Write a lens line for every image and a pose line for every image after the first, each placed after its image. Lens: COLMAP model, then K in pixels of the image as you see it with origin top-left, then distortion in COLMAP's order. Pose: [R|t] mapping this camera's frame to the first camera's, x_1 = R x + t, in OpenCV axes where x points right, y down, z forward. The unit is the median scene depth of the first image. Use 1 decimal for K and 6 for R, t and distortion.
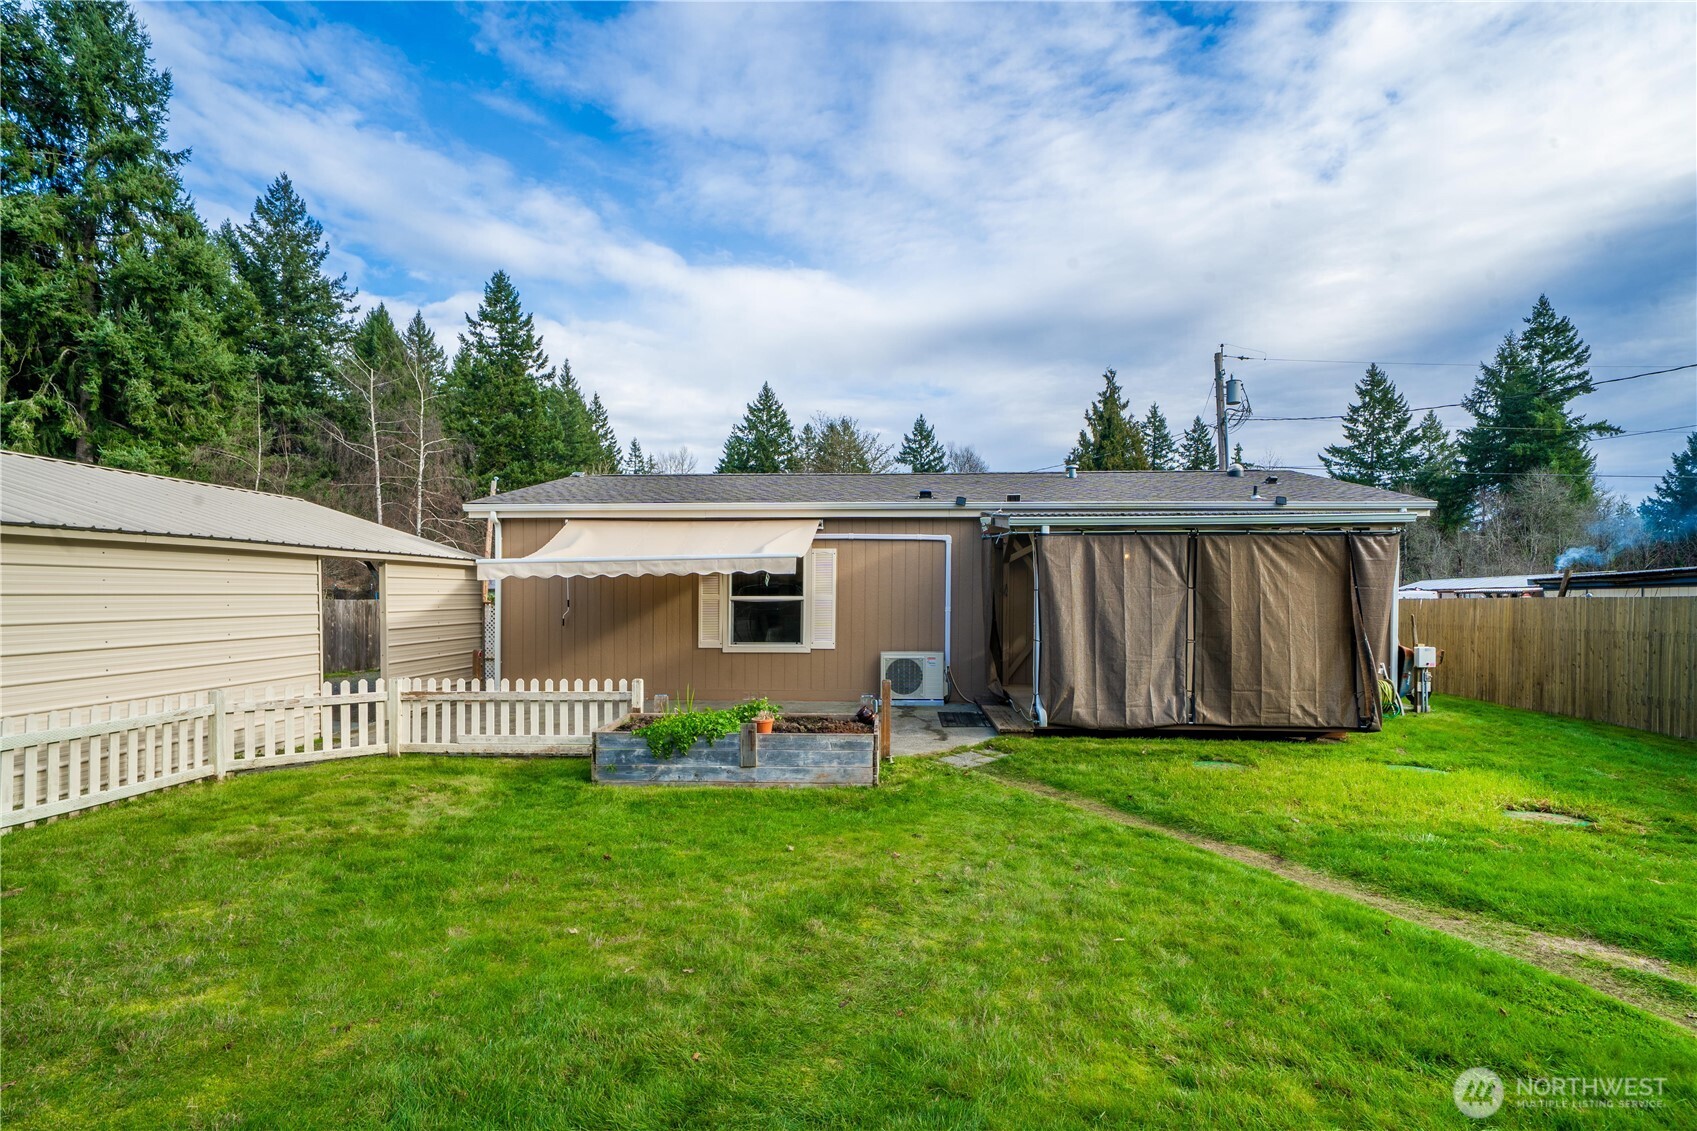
lens RADIAL K [[827.5, 0, 842.6], [0, 827.5, 576.1], [0, 0, 1]] dist [0.006702, -0.000149]
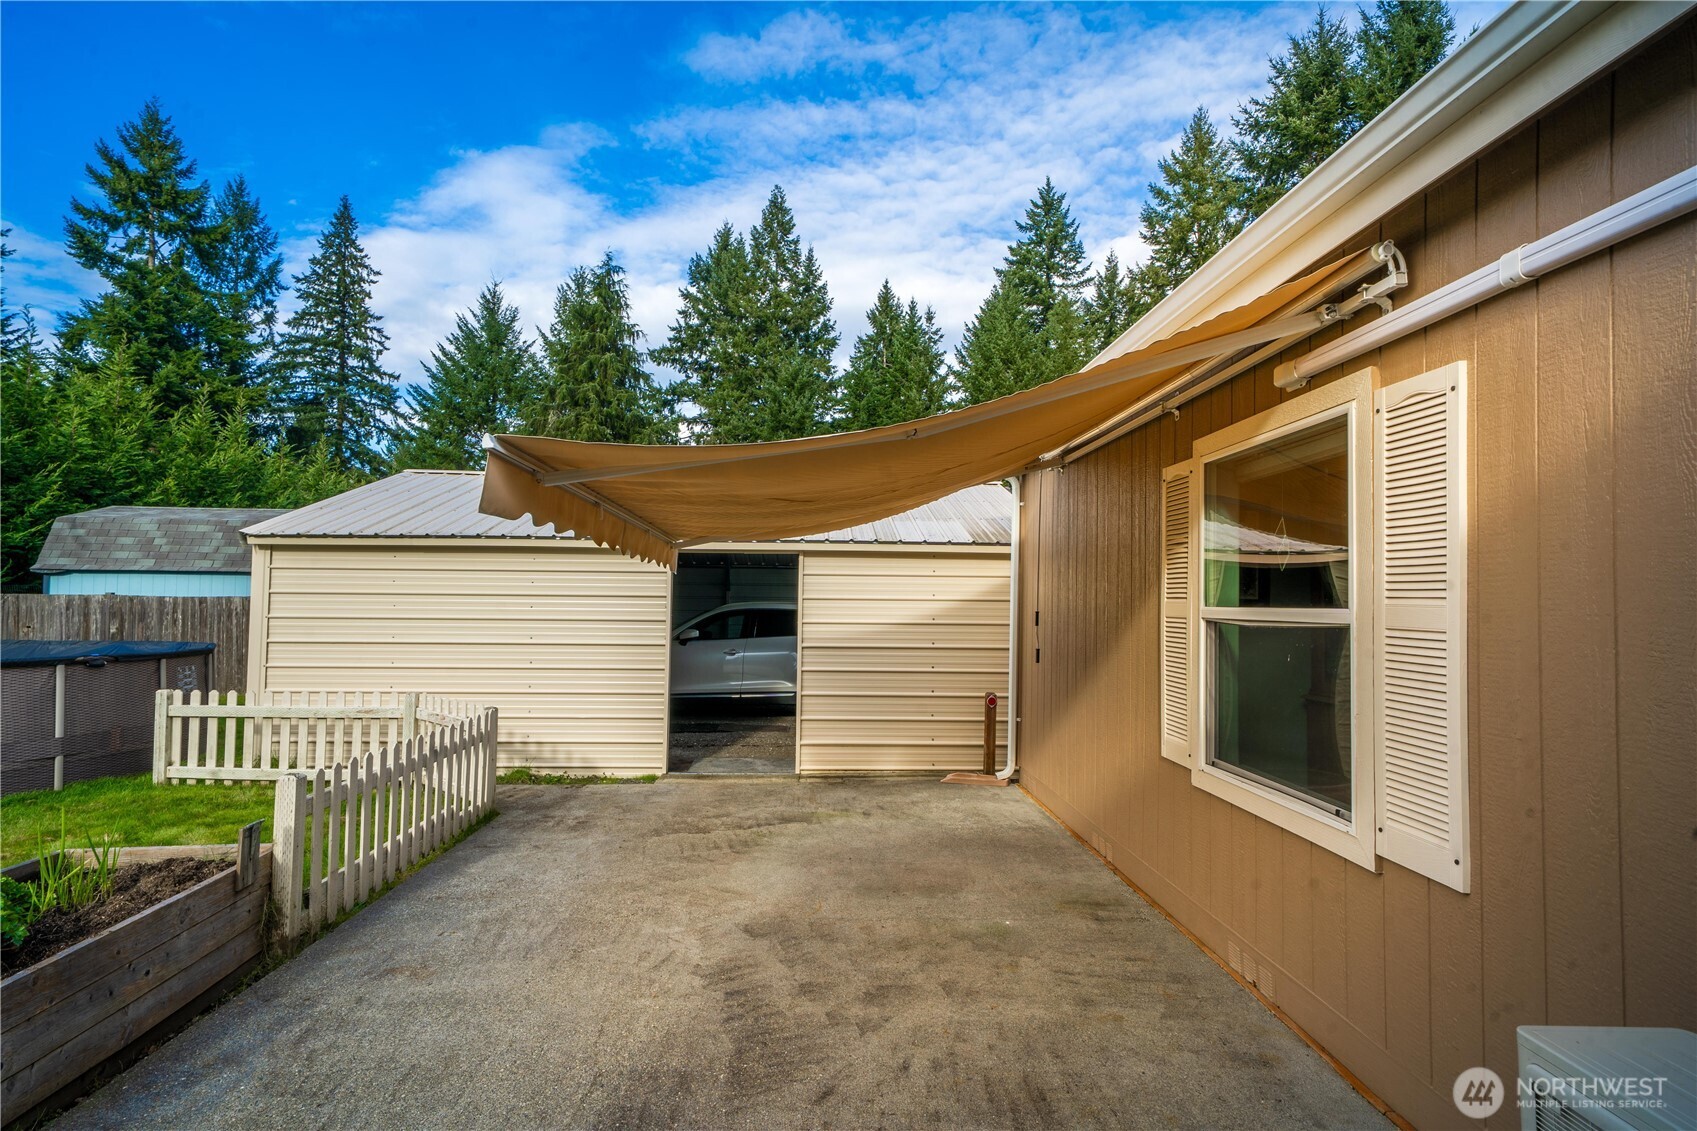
lens RADIAL K [[867.7, 0, 816.2], [0, 867.7, 554.1], [0, 0, 1]] dist [0.001154, 0.000288]
pose [[0.058029, -0.054752, -0.996812, 0.049279], [0.007255, 0.998492, -0.054422, 0.005922], [0.998289, -0.004074, 0.058338, 0.228421]]
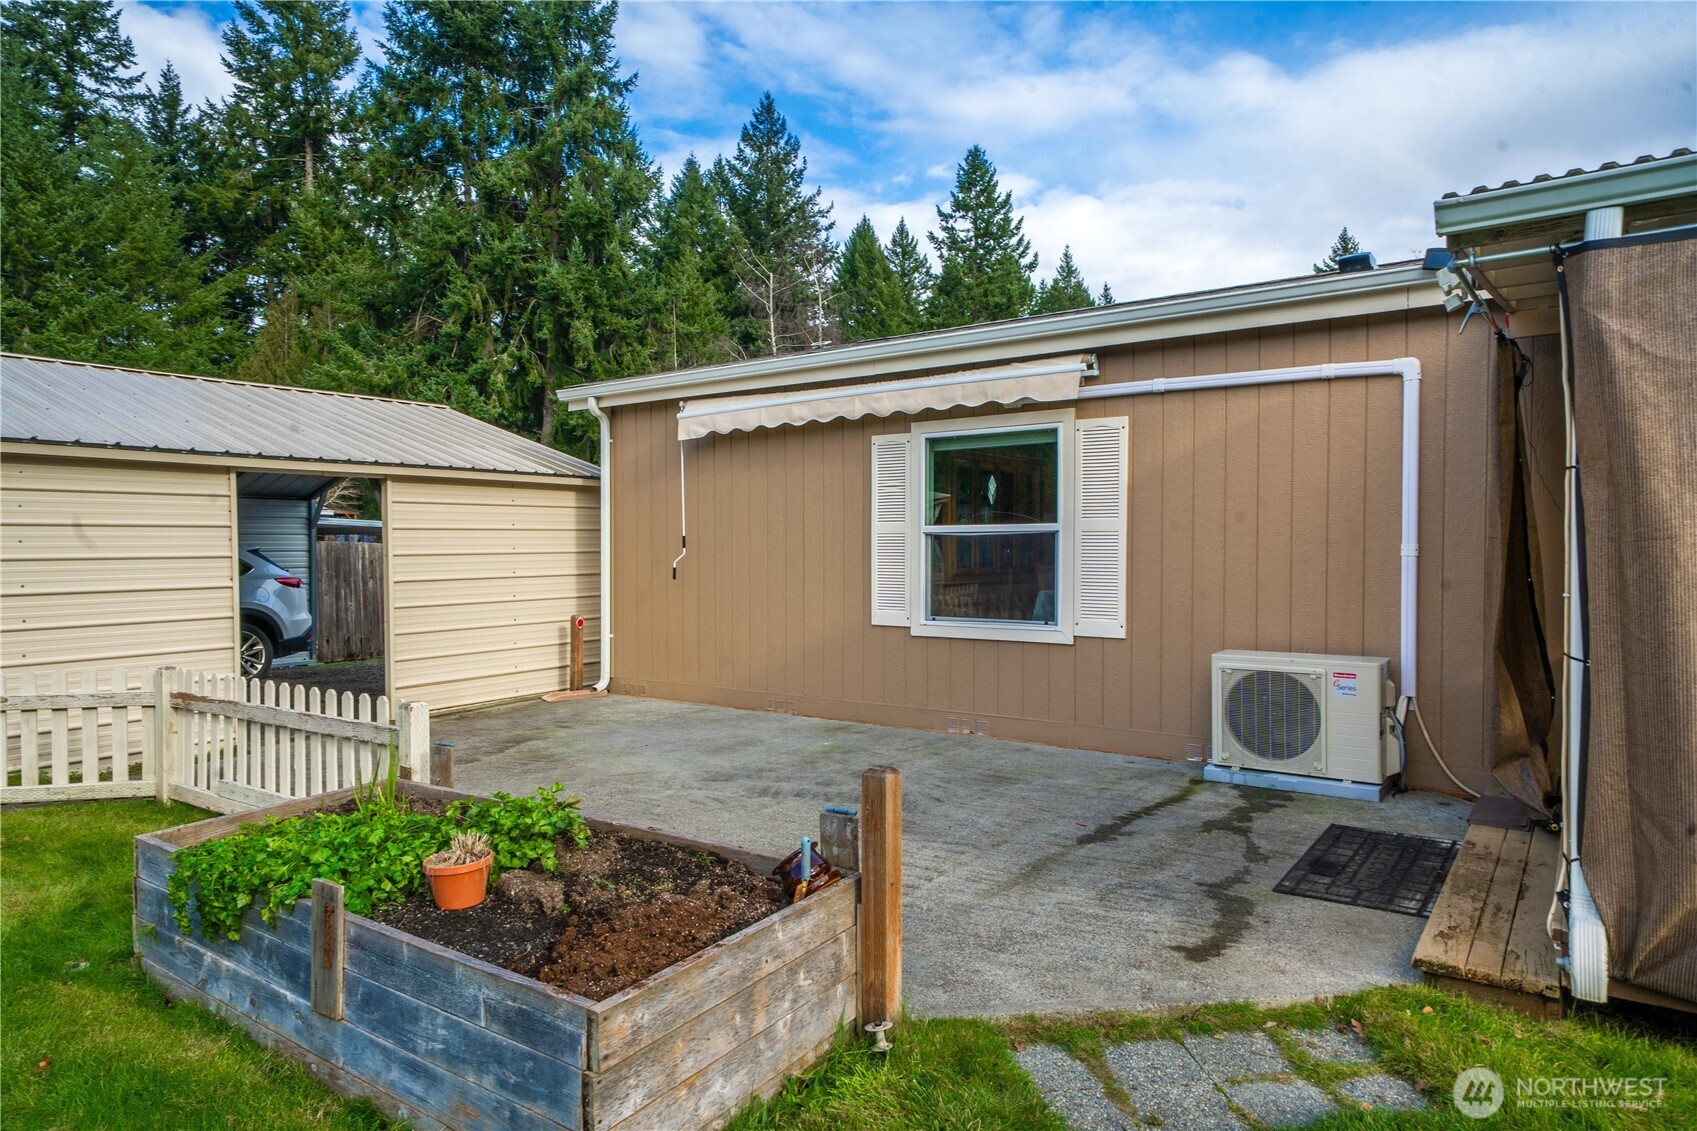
lens RADIAL K [[1031.1, 0, 848.0], [0, 1031.1, 533.0], [0, 0, 1]] dist [0.034193, 0.000784]
pose [[0.845178, -0.012961, -0.534327, 0.044613], [0.019789, 0.999779, 0.007050, 0.006481], [0.534118, -0.016532, 0.845248, 0.120519]]
